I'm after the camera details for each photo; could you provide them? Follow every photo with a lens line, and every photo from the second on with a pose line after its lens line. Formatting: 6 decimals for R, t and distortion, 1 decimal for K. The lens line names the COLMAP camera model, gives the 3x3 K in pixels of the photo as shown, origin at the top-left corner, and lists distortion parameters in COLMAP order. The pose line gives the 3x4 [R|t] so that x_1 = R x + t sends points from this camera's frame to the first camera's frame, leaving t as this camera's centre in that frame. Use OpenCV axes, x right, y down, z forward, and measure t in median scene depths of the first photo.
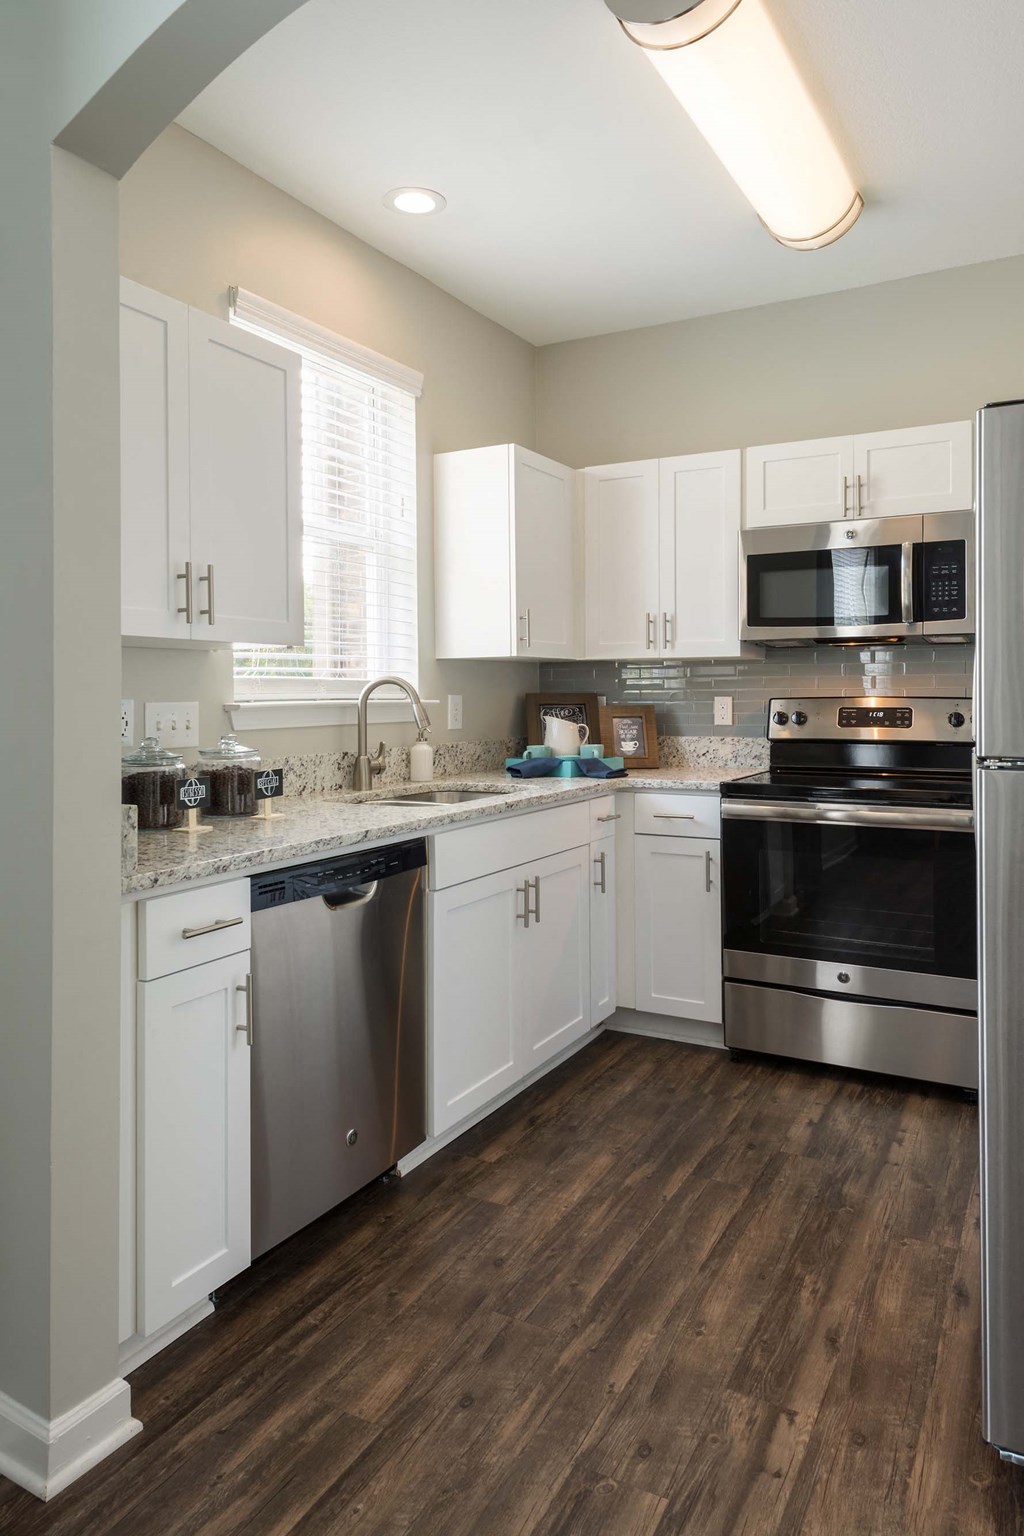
lens RADIAL K [[1011.6, 0, 512.1], [0, 1011.6, 686.5], [0, 0, 1]] dist [-0.001552, -0.000022]
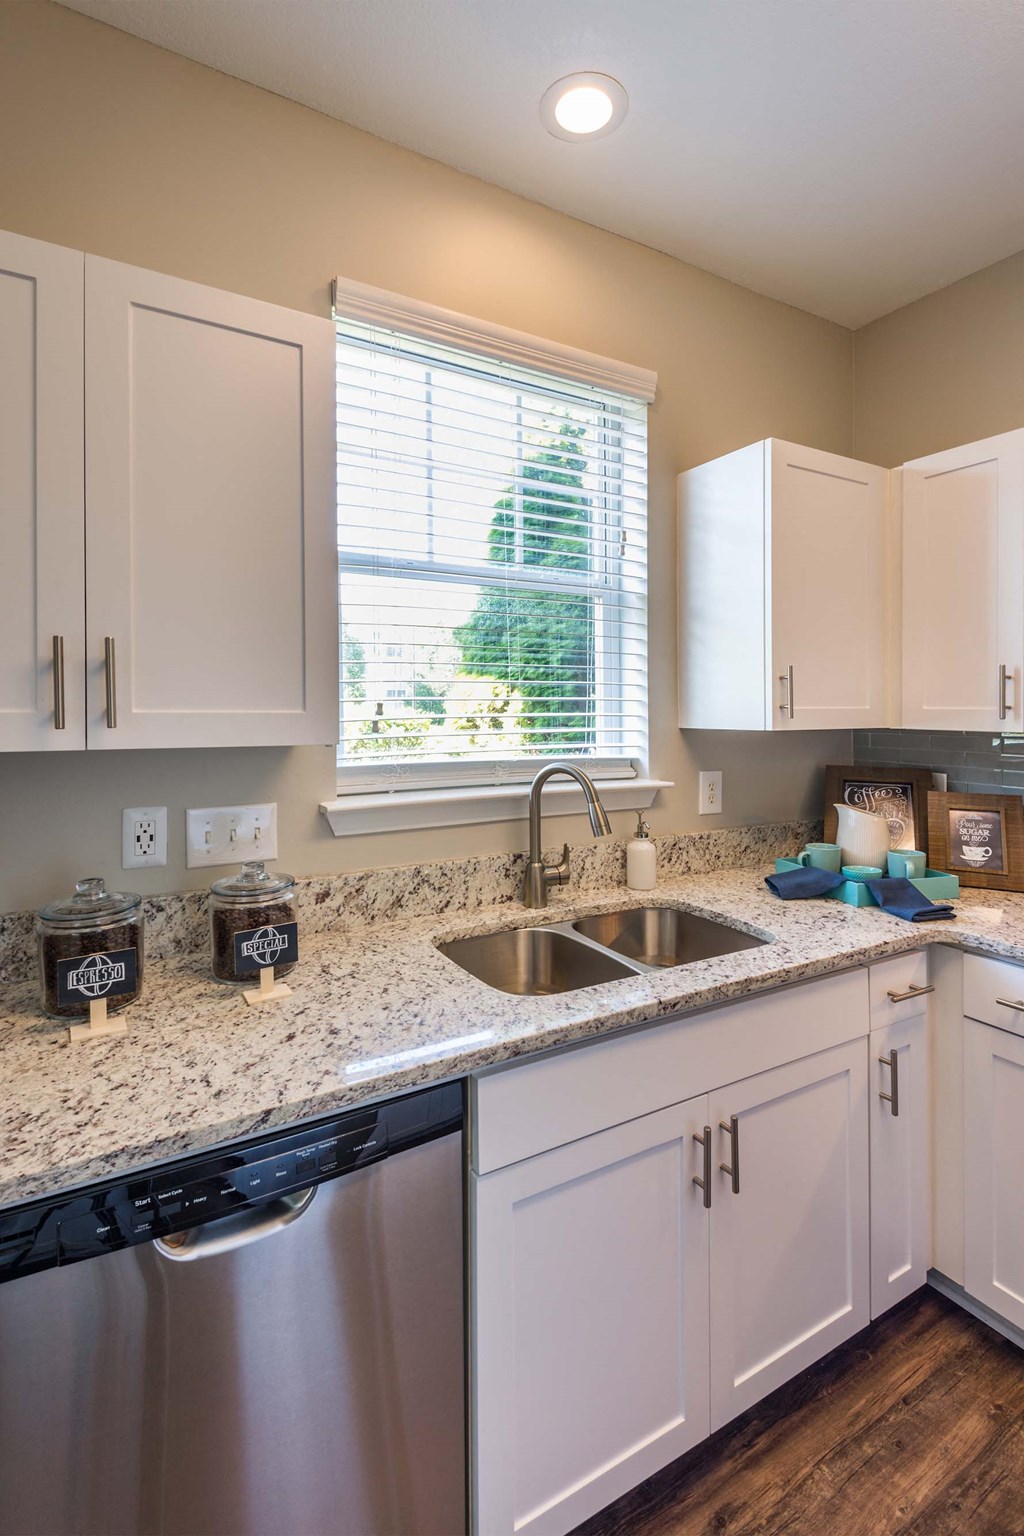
lens RADIAL K [[719.7, 0, 508.7], [0, 719.7, 704.4], [0, 0, 1]] dist [0.025834, -0.012909]
pose [[0.858525, 0.007671, -0.512714, 0.109693], [-0.004749, 0.999964, 0.007009, -0.052807], [0.512750, -0.003582, 0.858531, 0.466868]]
